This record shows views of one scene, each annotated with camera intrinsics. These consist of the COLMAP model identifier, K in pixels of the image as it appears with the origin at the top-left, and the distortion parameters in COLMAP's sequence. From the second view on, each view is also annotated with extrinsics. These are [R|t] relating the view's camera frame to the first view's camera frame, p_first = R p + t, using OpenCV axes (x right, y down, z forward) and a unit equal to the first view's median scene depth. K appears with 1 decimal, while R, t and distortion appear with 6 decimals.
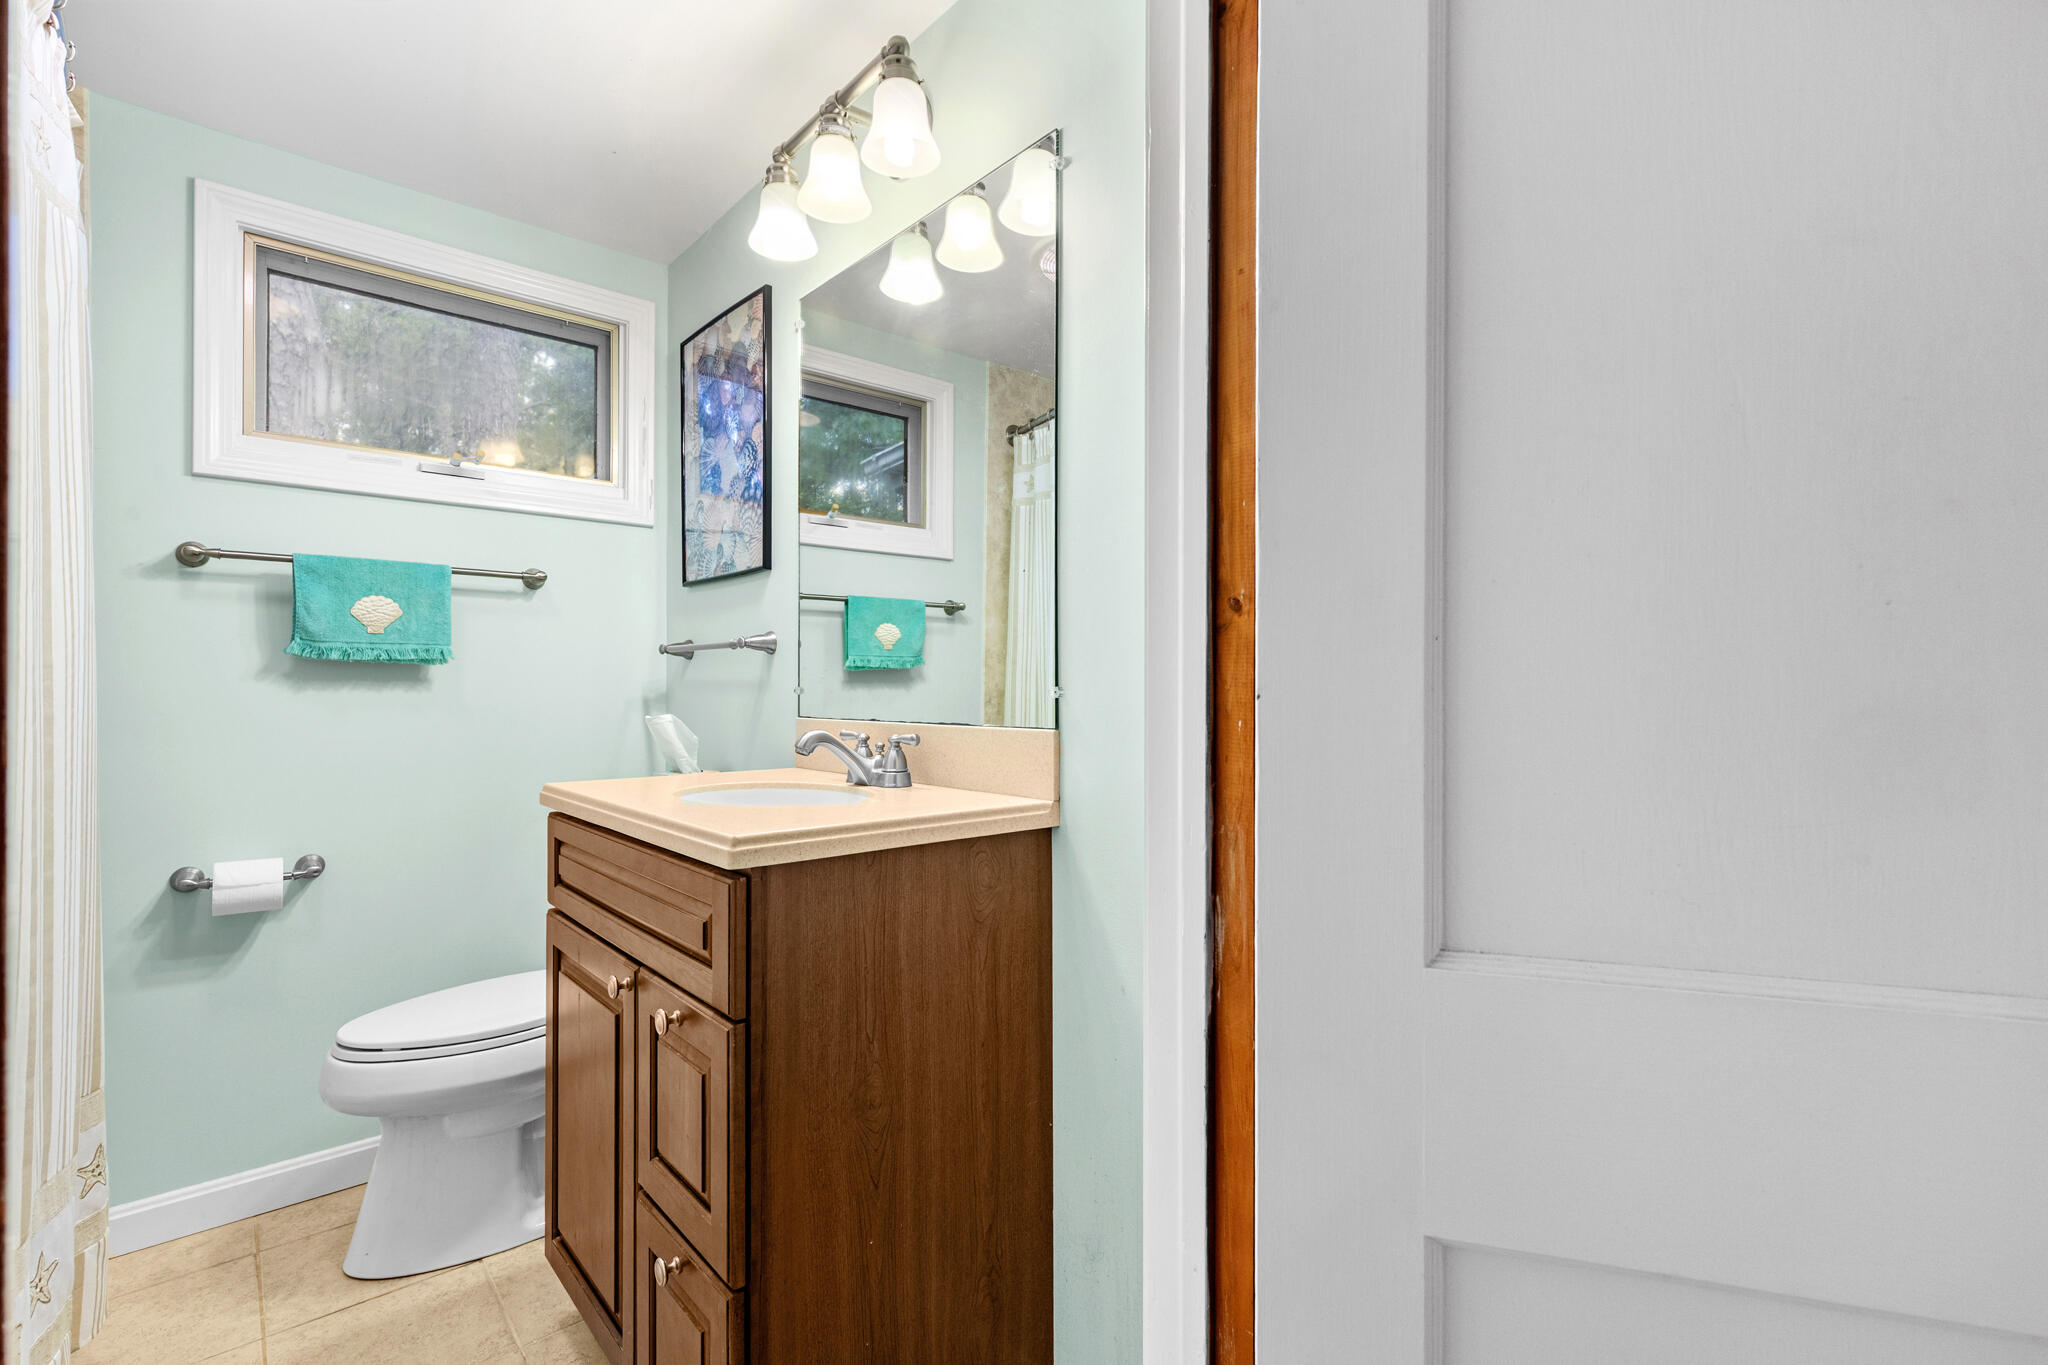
lens RADIAL K [[939.1, 0, 1025.1], [0, 939.1, 684.2], [0, 0, 1]] dist [0.007848, -0.001347]
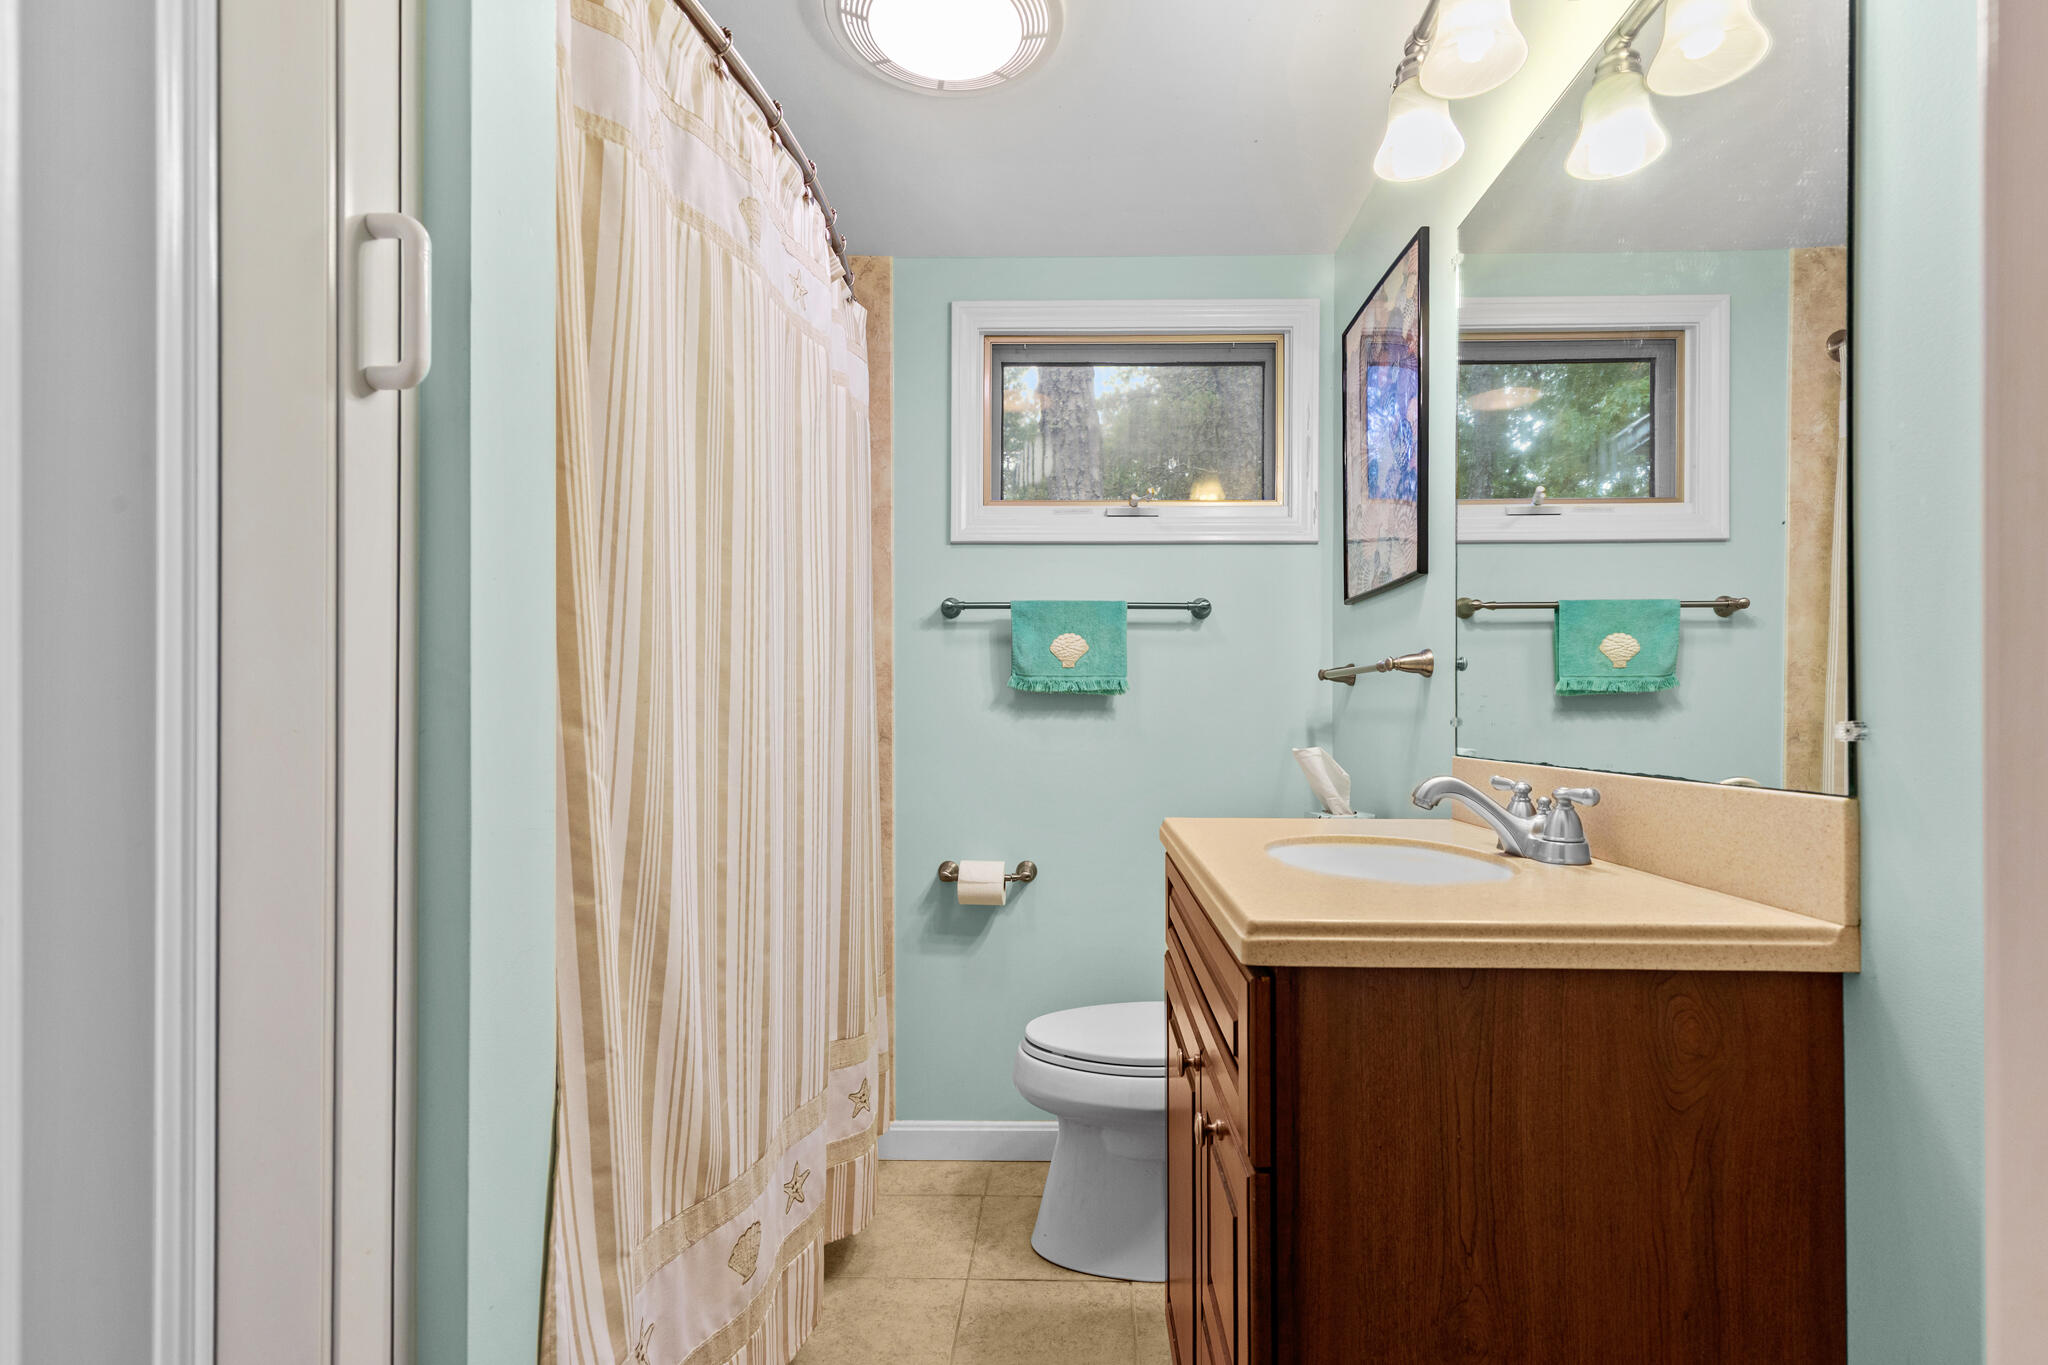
lens RADIAL K [[939.1, 0, 1052.2], [0, 939.1, 708.8], [0, 0, 1]] dist [0.007848, -0.001347]
pose [[0.737771, -0.002569, -0.675046, 0.043198], [0.000938, 0.999996, -0.002781, -0.002508], [0.675050, 0.001419, 0.737771, 0.186706]]
